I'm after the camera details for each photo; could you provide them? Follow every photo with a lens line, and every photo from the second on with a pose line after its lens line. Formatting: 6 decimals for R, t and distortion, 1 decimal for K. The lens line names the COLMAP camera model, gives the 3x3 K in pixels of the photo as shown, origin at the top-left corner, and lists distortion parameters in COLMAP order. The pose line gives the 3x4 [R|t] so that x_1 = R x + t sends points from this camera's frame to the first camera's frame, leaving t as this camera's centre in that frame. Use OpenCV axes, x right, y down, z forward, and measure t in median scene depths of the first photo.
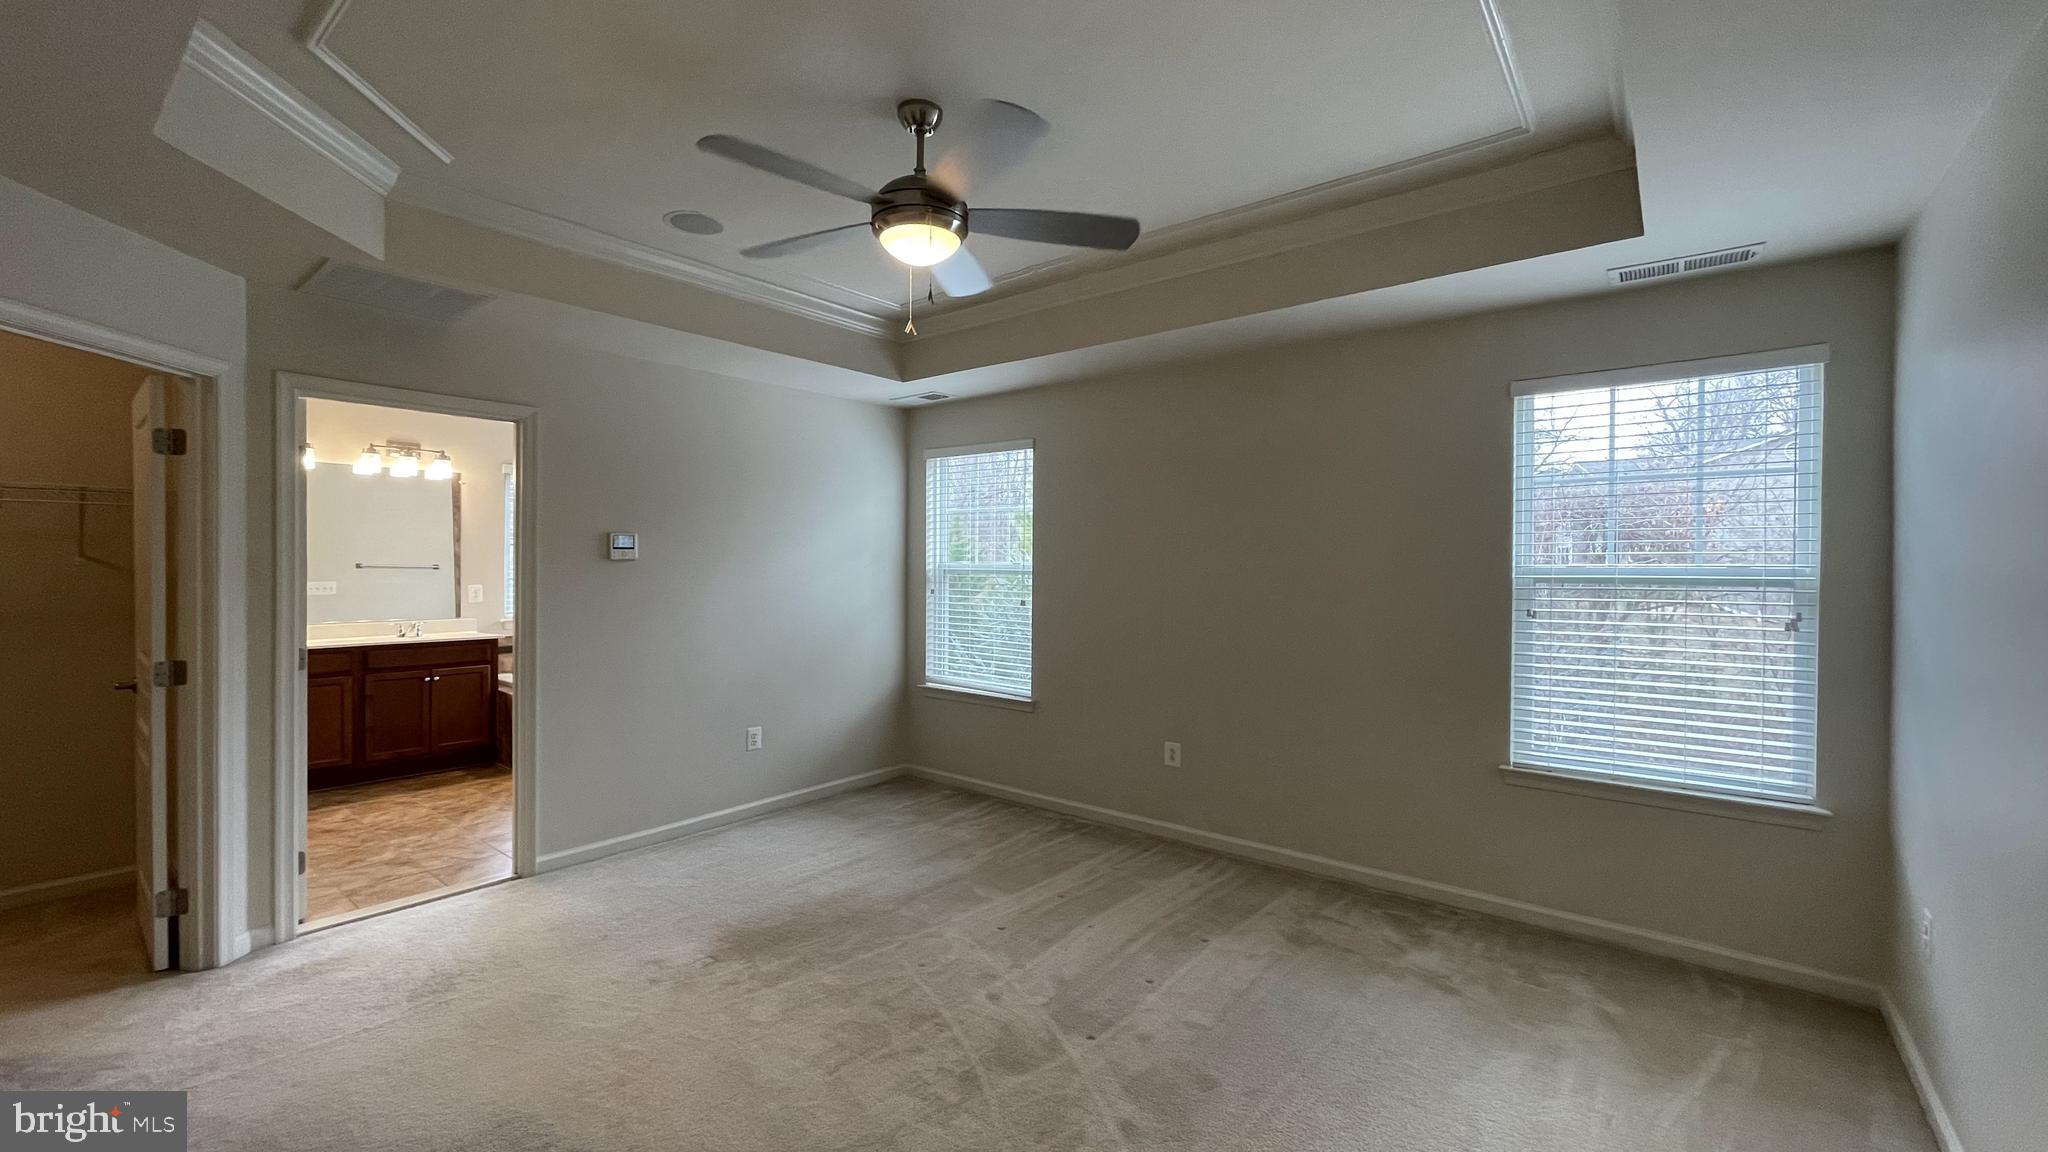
lens RADIAL K [[803.7, 0, 1064.8], [0, 803.7, 575.3], [0, 0, 1]] dist [-0.023455, 0.000244]
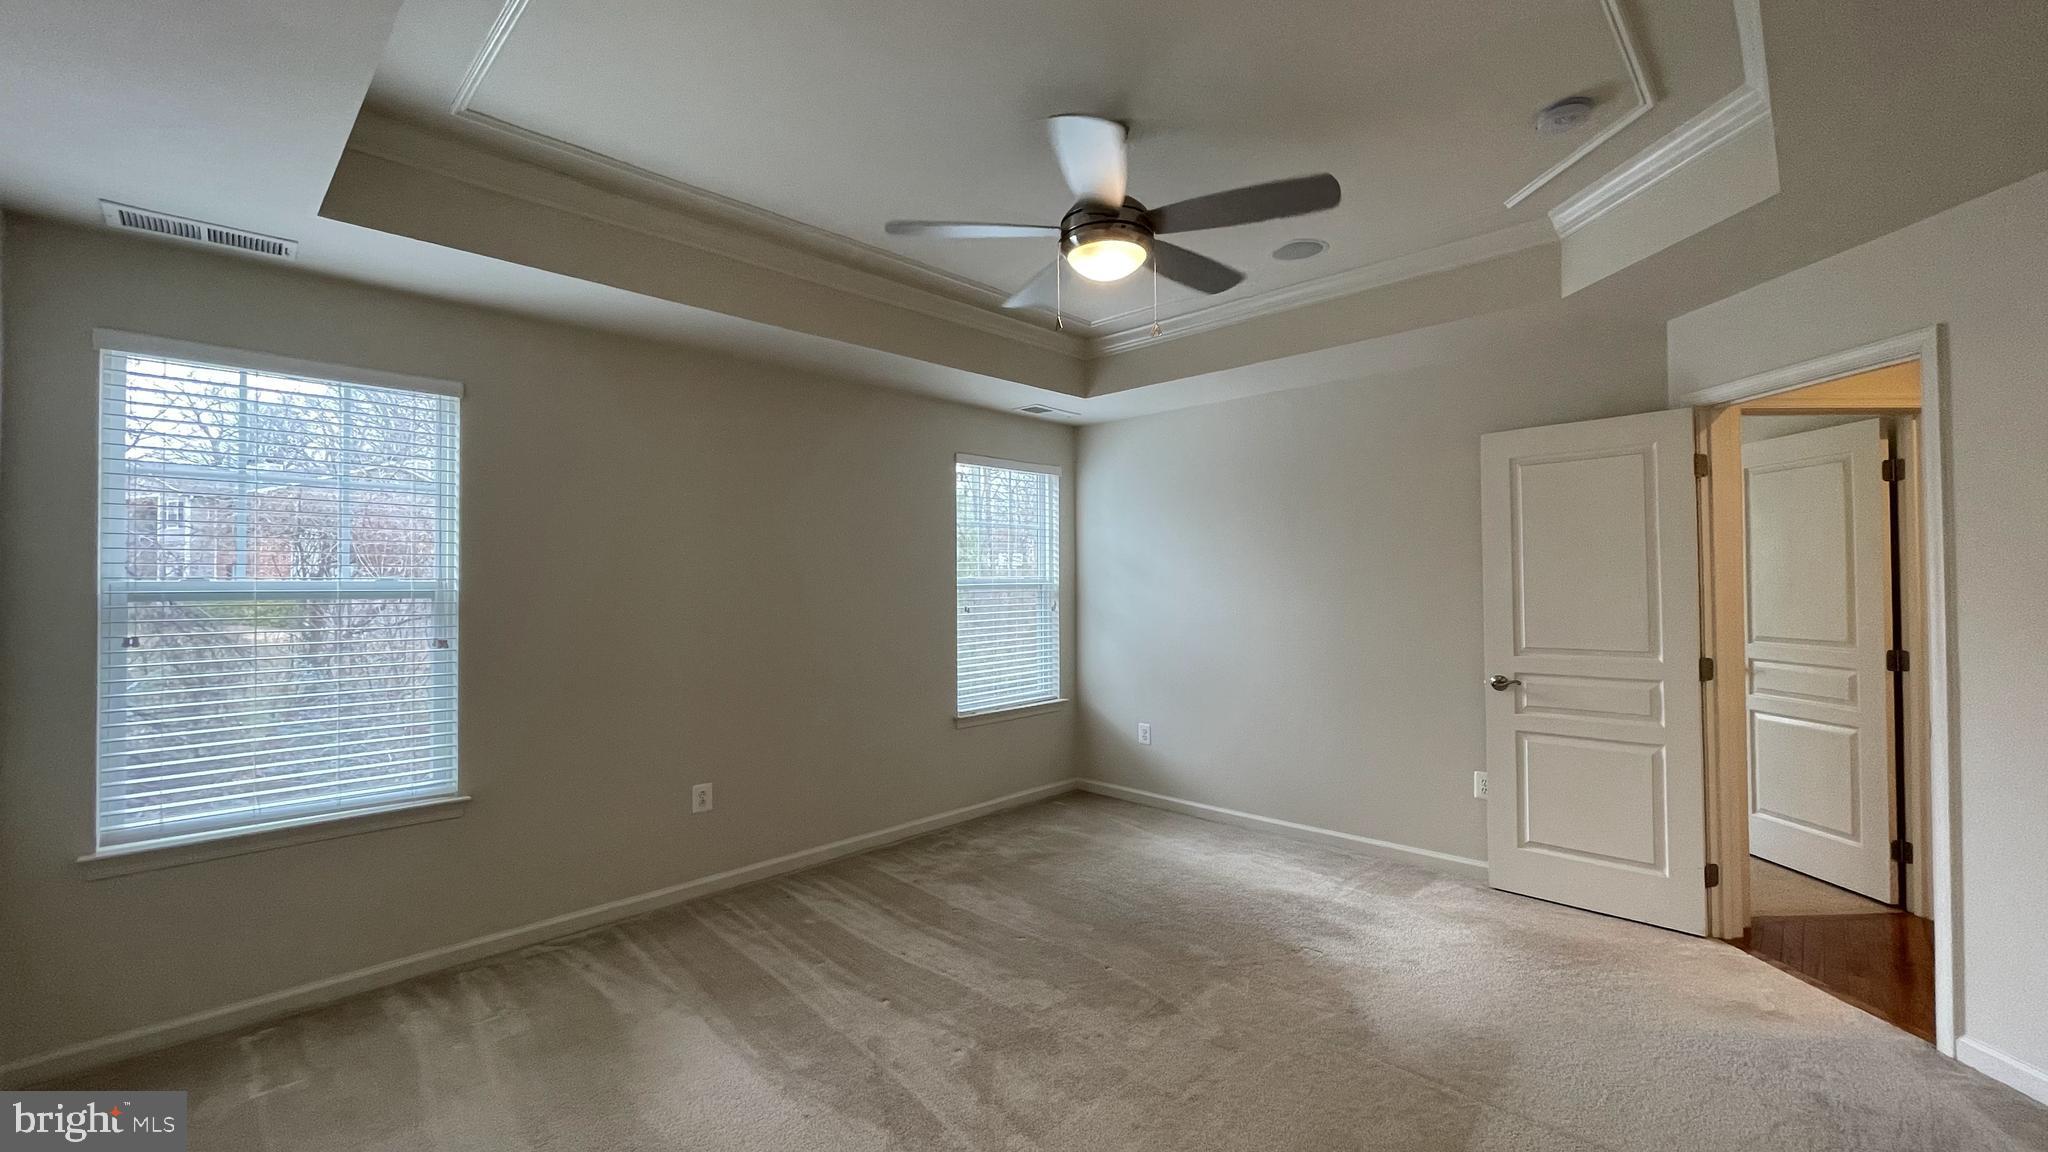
lens RADIAL K [[820.8, 0, 1021.8], [0, 820.8, 571.6], [0, 0, 1]] dist [-0.002105, 0.000220]
pose [[0.112178, 0.005616, 0.993672, -0.224719], [0.013904, 0.999877, -0.007220, -0.003516], [-0.993591, 0.014626, 0.112086, 0.174131]]
